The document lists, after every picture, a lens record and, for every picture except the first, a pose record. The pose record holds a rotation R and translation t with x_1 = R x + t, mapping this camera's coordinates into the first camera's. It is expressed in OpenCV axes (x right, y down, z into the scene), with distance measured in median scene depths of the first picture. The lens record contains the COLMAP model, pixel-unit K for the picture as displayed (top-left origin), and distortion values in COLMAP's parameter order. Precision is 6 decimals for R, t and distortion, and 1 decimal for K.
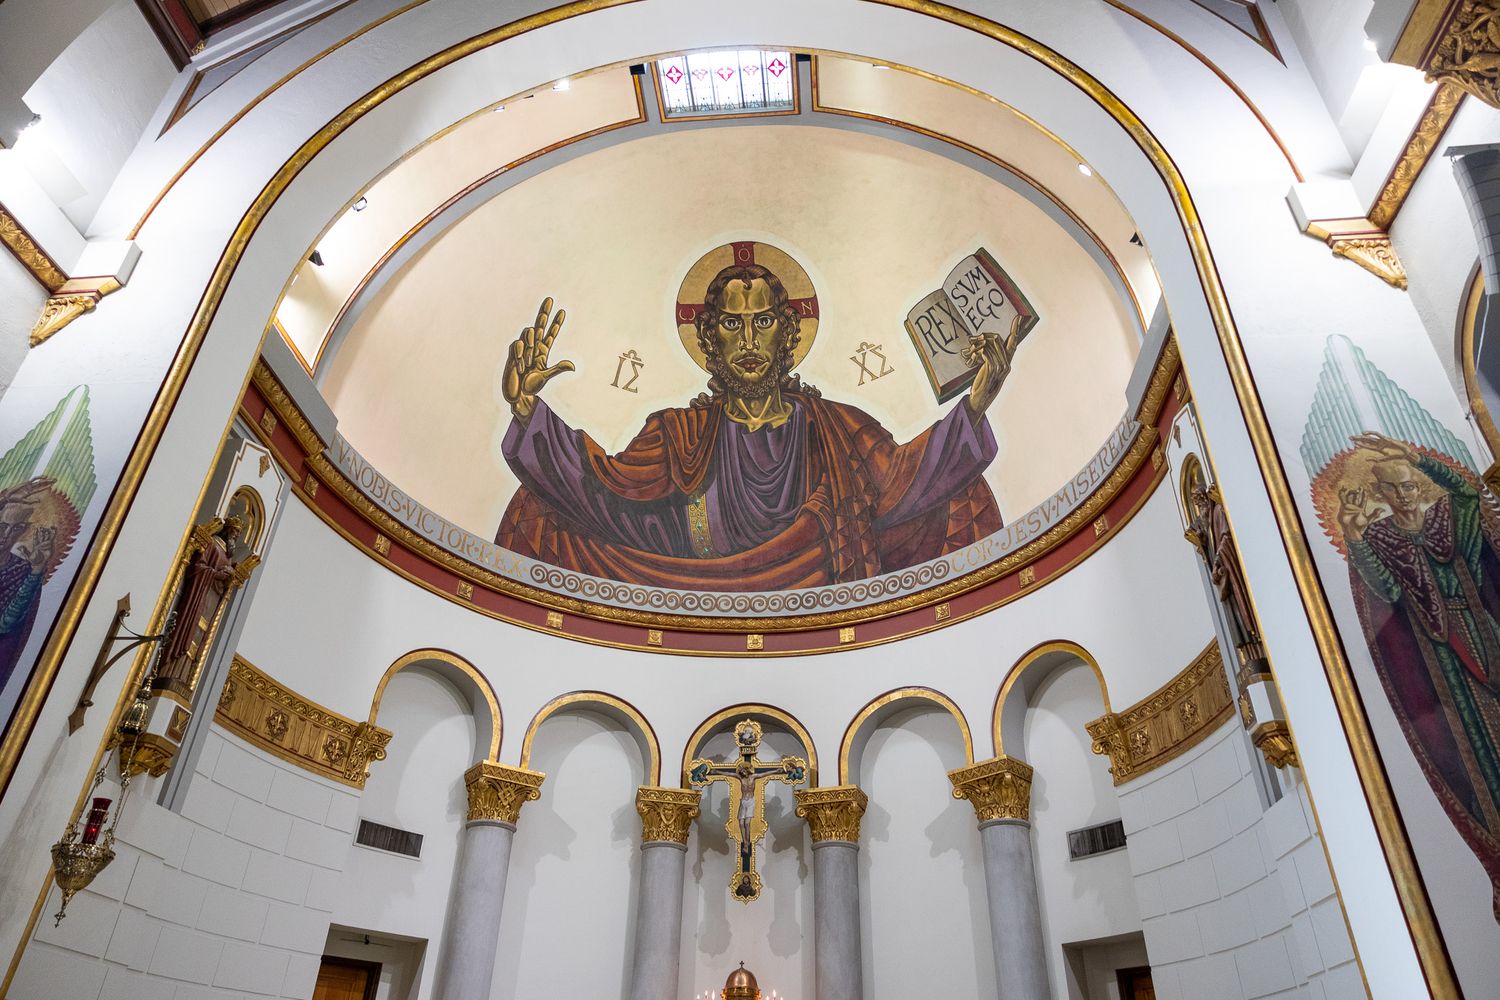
lens RADIAL K [[991.2, 0, 750.0], [0, 991.2, 500.0], [0, 0, 1]] dist [0.001675, 0.003972]
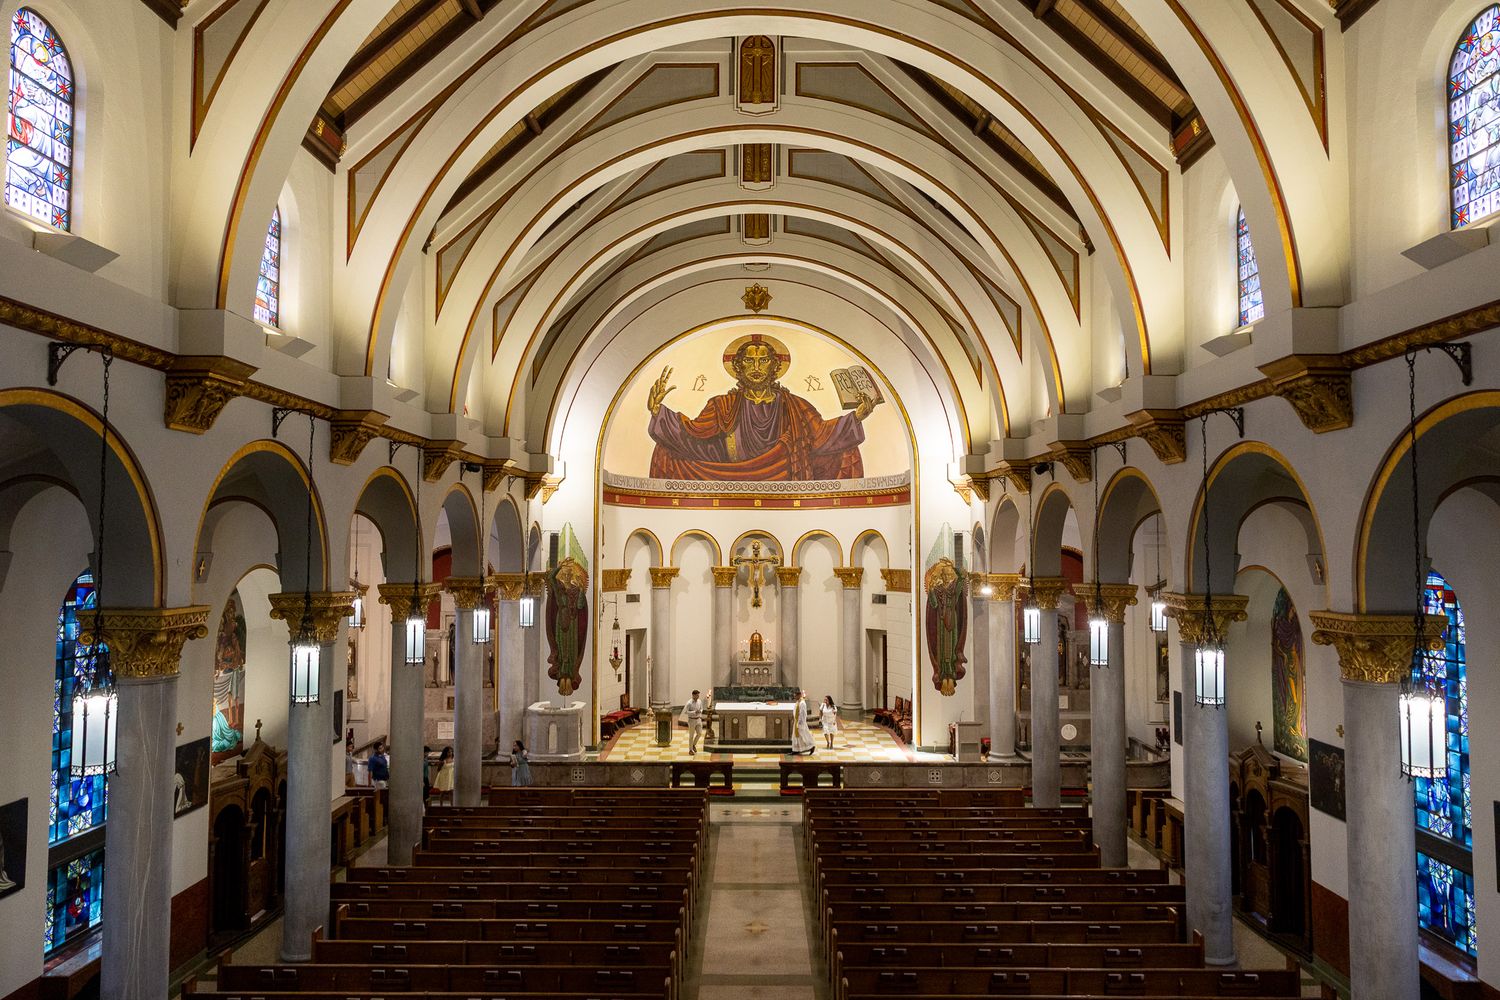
lens RADIAL K [[991.2, 0, 750.0], [0, 991.2, 500.0], [0, 0, 1]] dist [0.001675, 0.003972]
pose [[0.996630, -0.016430, 0.080364, -0.223108], [-0.027040, 0.859161, 0.510991, -1.173614], [-0.077441, -0.511442, 0.855821, -1.114717]]
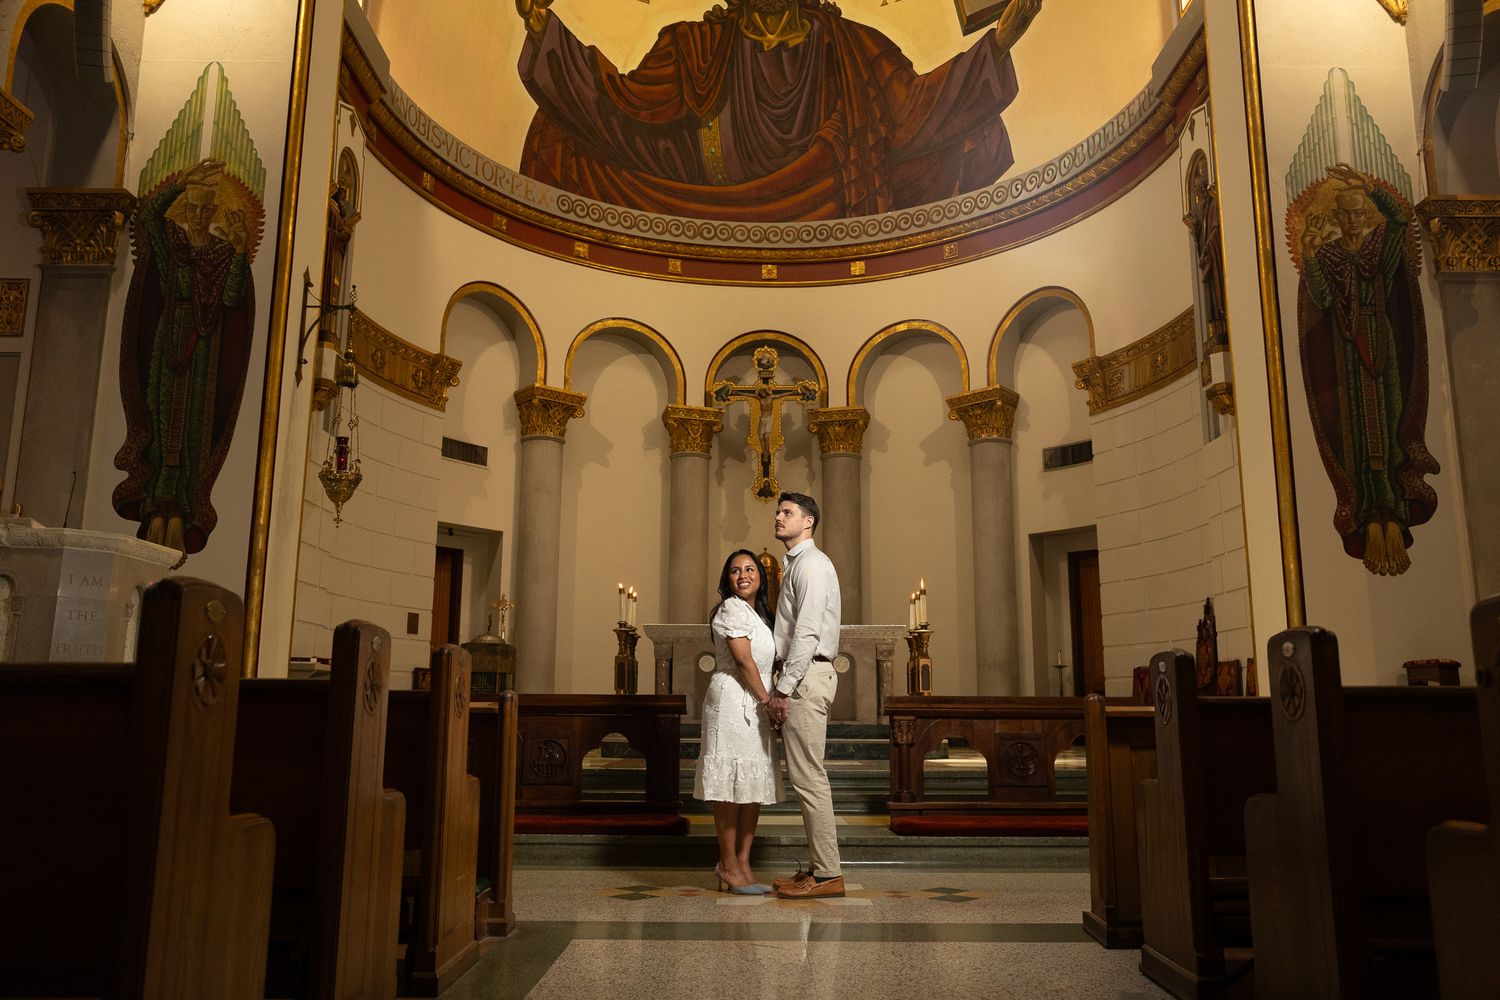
lens RADIAL K [[1149.8, 0, 750.0], [0, 1149.8, 500.0], [0, 0, 1]] dist [-0.029261, 0.036319]
pose [[0.996365, 0.000377, 0.085188, -0.130846], [-0.033382, 0.921744, 0.386360, -0.114148], [-0.078375, -0.387799, 0.918406, -0.232761]]
